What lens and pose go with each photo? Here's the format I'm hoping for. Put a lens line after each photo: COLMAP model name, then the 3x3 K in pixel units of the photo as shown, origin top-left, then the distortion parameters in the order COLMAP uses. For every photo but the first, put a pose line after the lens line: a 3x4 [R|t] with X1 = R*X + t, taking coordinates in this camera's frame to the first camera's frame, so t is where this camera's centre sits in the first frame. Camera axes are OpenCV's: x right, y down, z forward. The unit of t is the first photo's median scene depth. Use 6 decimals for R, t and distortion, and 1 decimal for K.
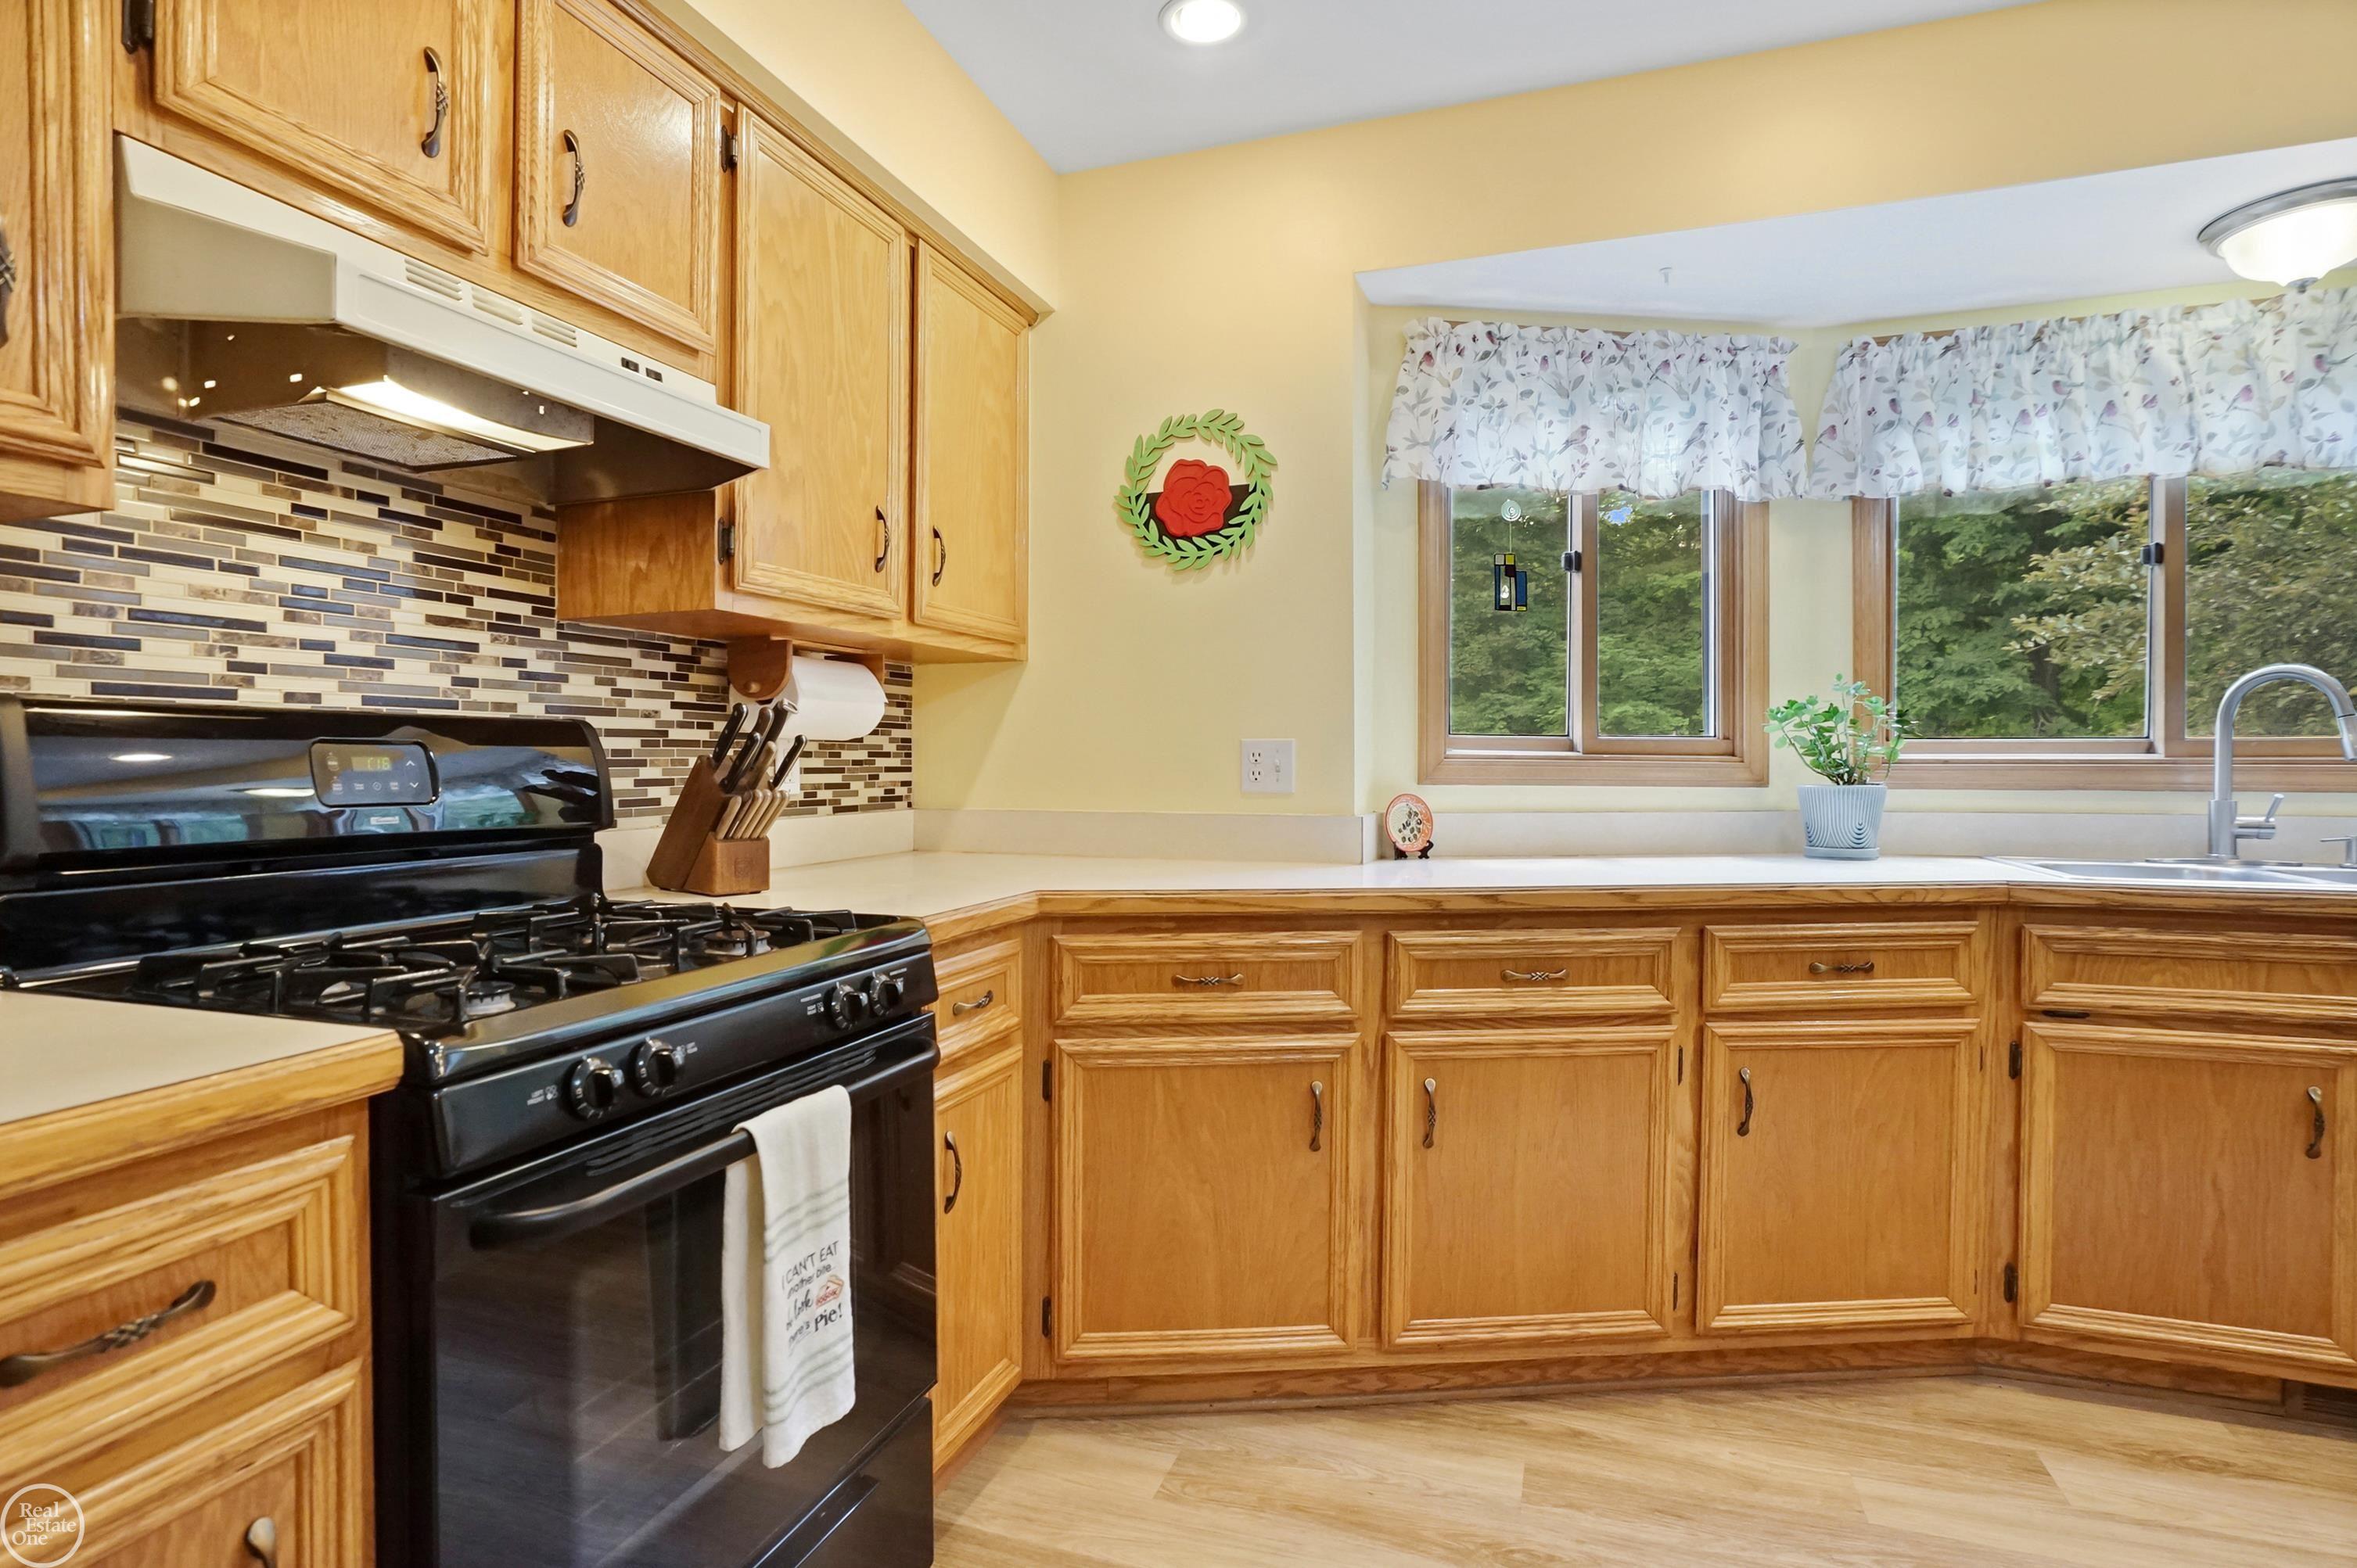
lens RADIAL K [[1196.5, 0, 1156.4], [0, 1196.5, 774.0], [0, 0, 1]] dist [-0.044328, 0.021239]
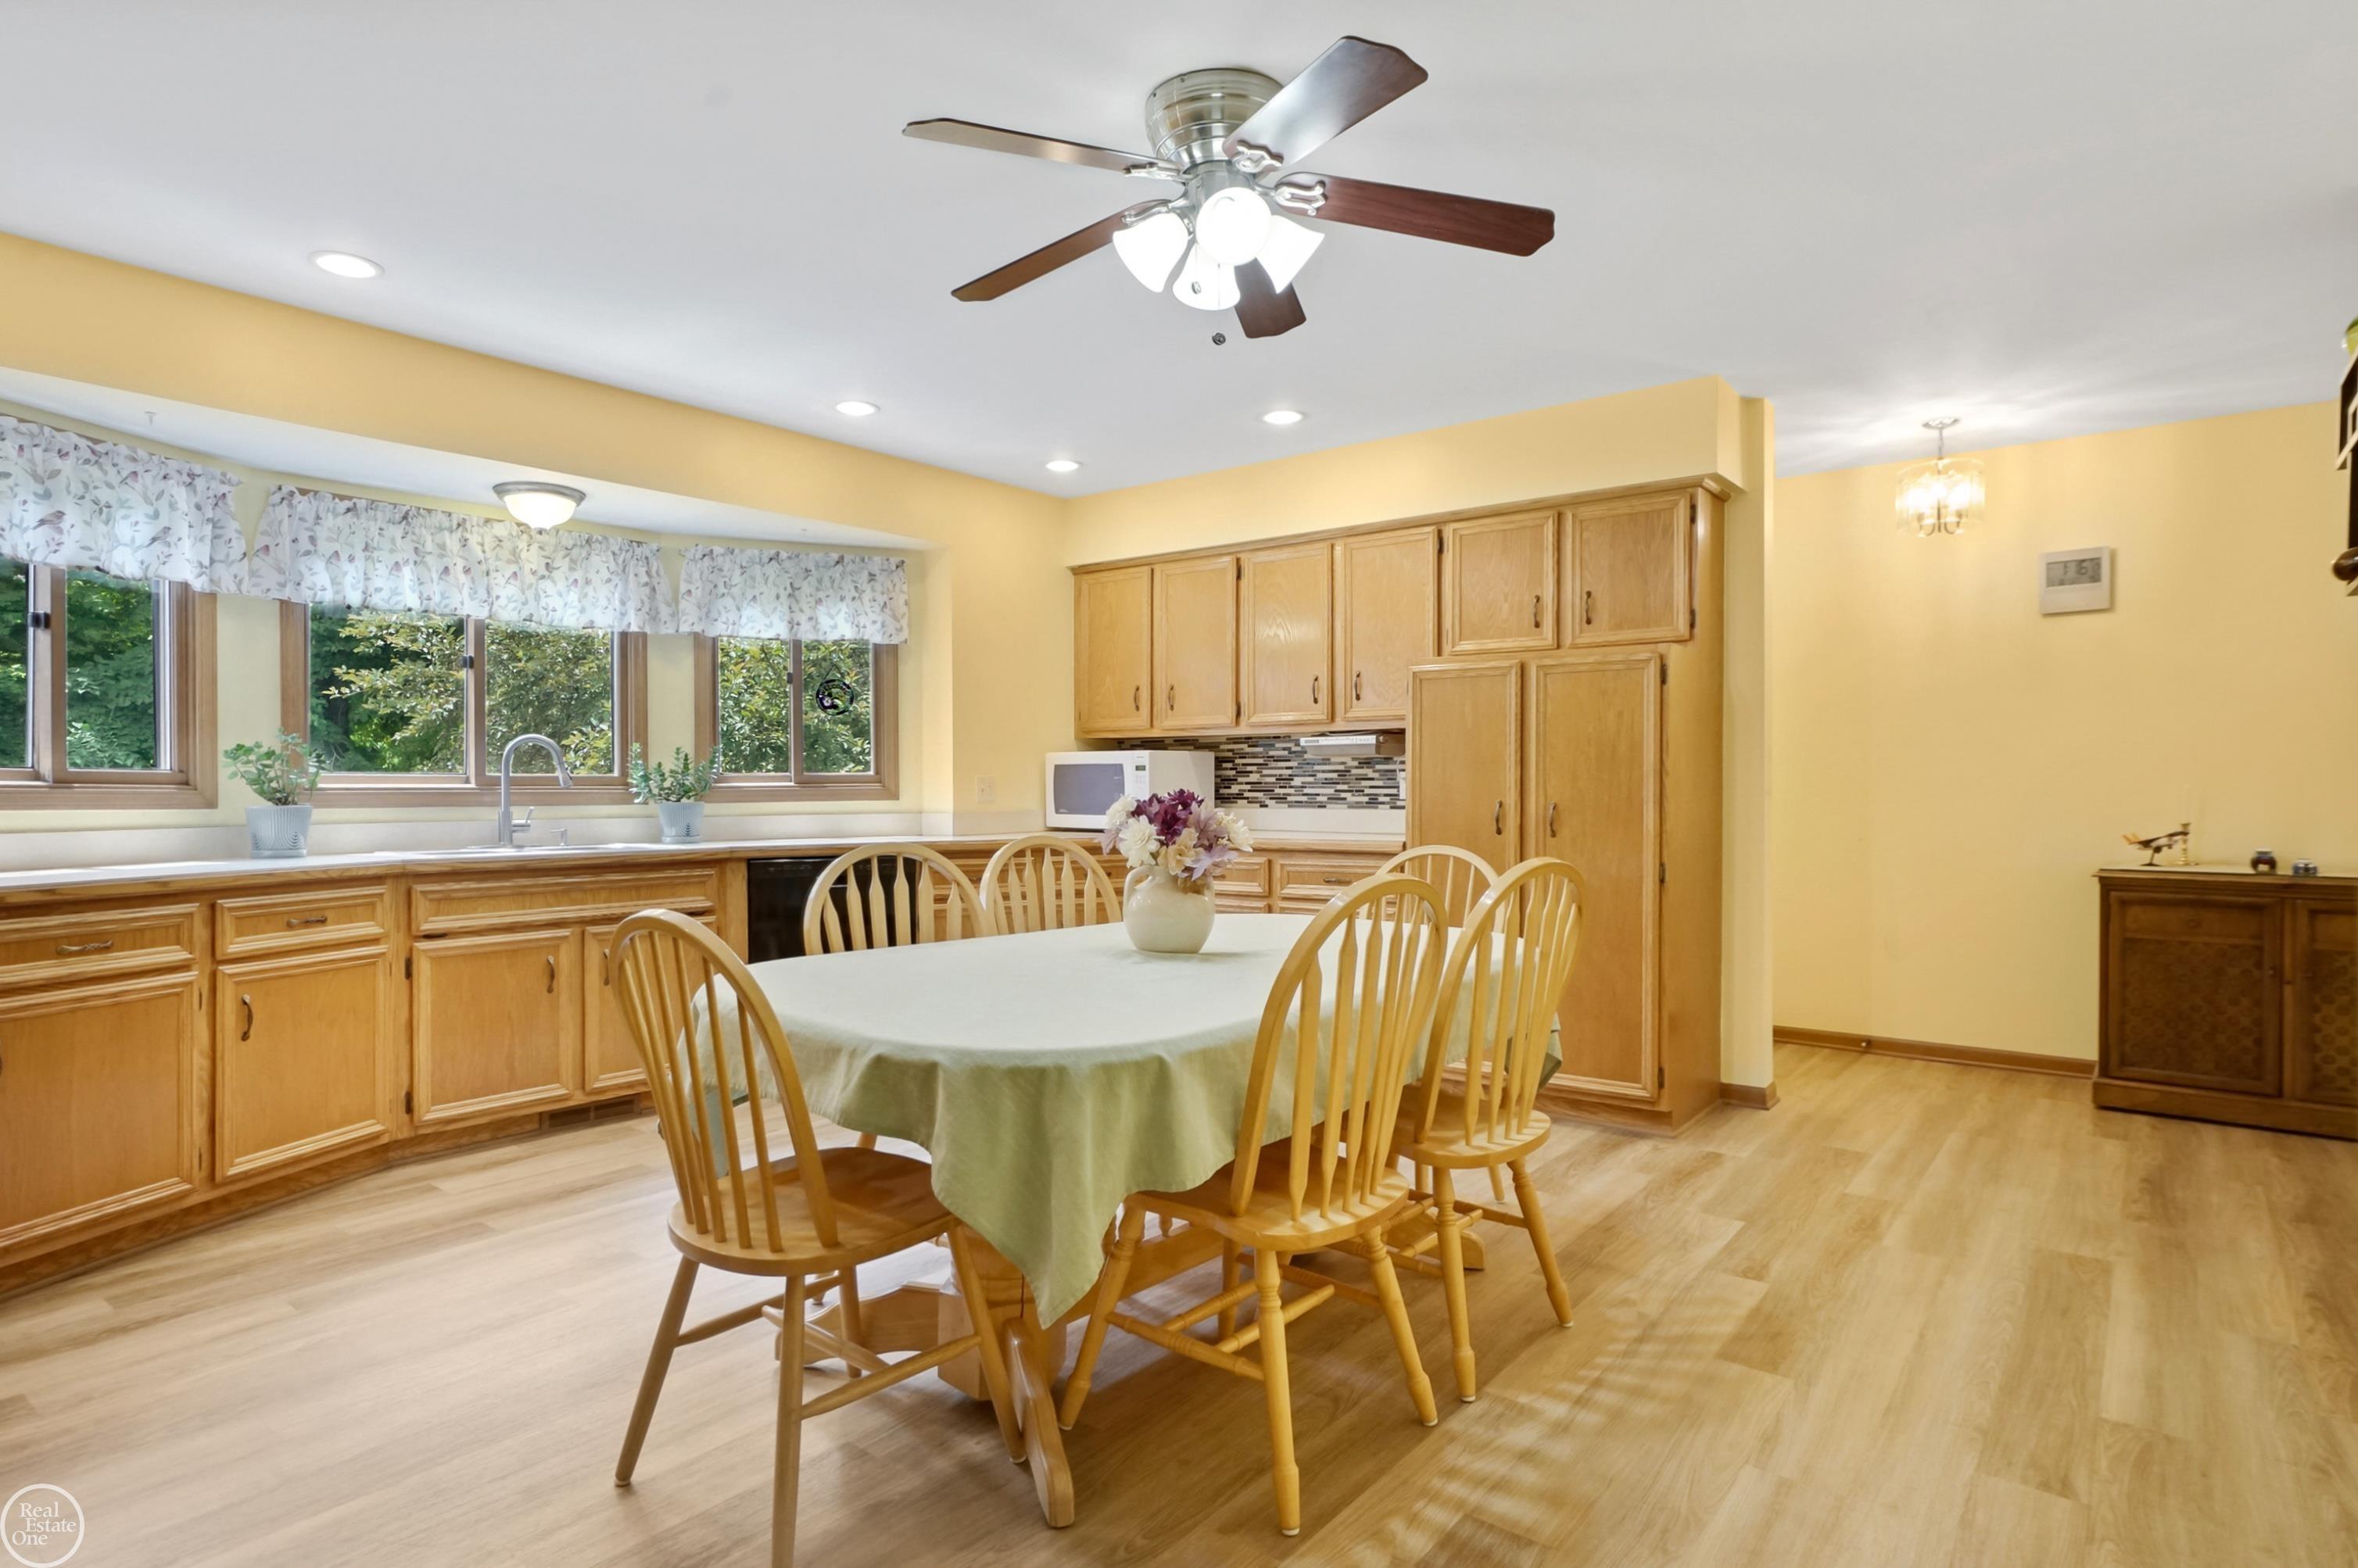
lens RADIAL K [[1285.0, 0, 1179.0], [0, 1285.0, 784.0], [0, 0, 1]] dist [-0.049810, 0.032110]
pose [[0.316826, 0.002478, 0.948480, -0.536008], [0.014029, 0.999875, -0.007299, 0.010097], [-0.948380, 0.015619, 0.316751, -0.521578]]
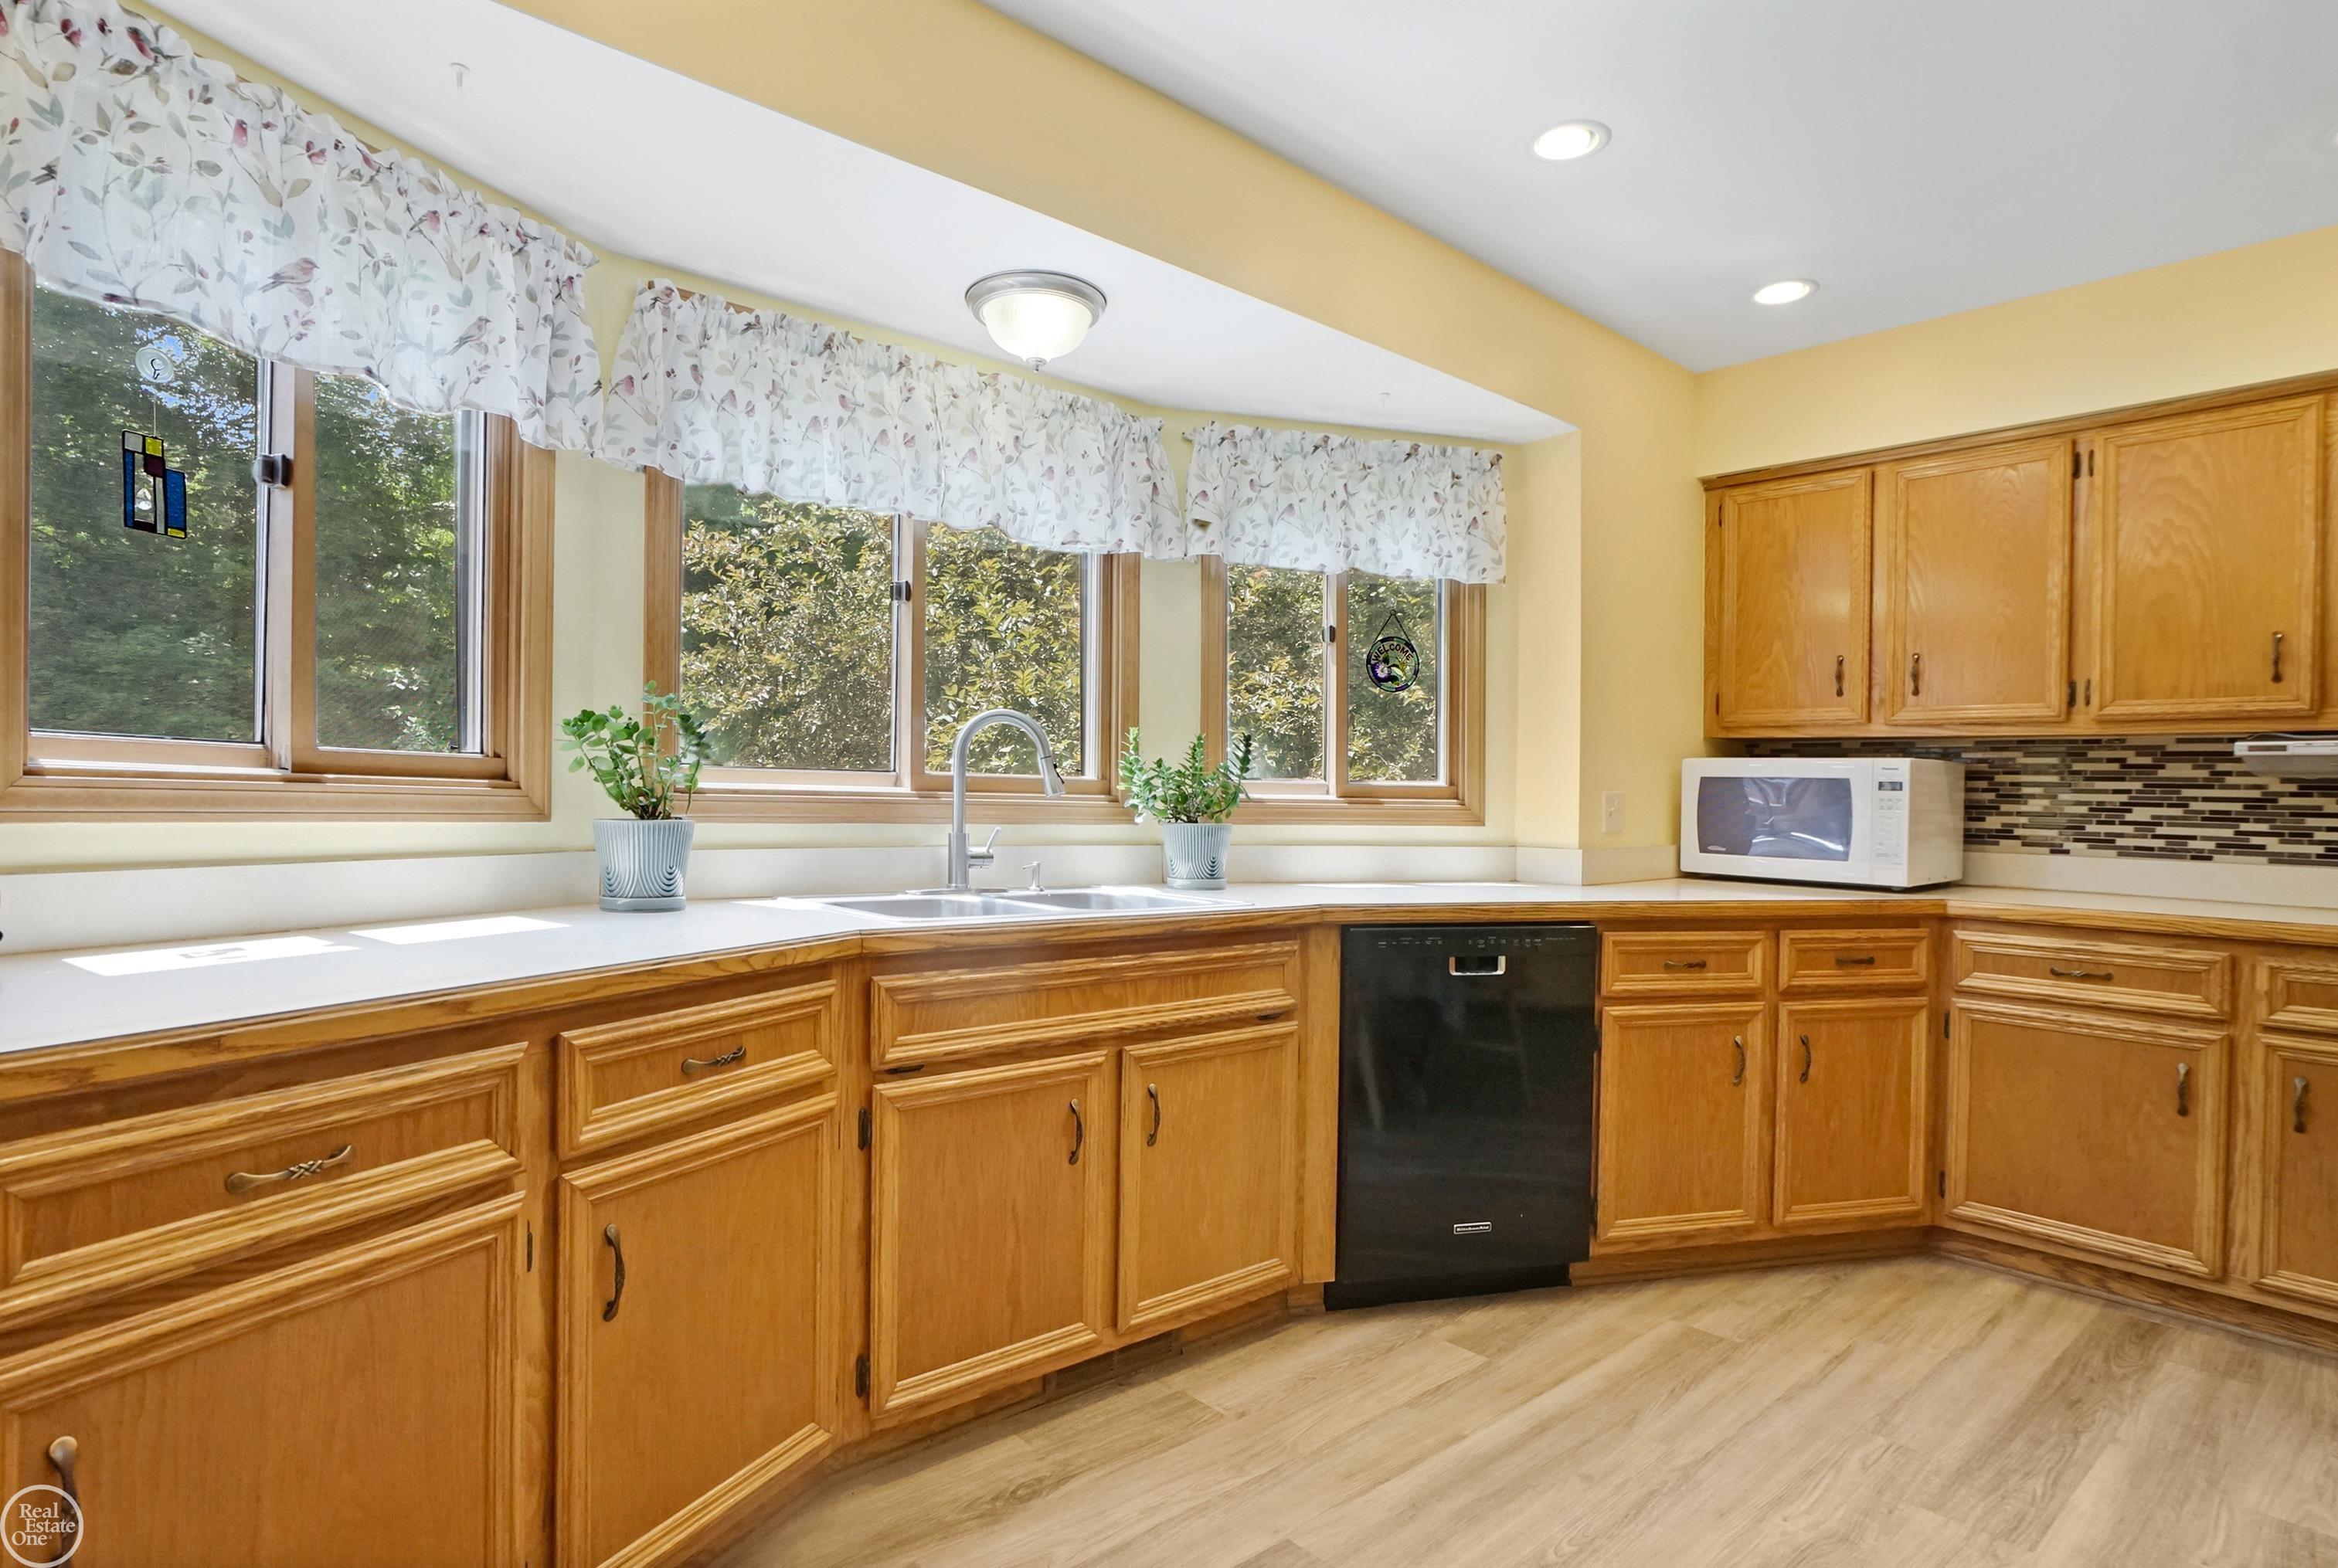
lens RADIAL K [[1220.4, 0, 1094.2], [0, 1220.4, 814.8], [0, 0, 1]] dist [-0.063687, 0.044234]
pose [[0.503038, -0.004172, 0.864254, 0.017668], [-0.013517, 0.999828, 0.012694, -0.008656], [-0.864159, -0.018068, 0.502895, 0.330356]]
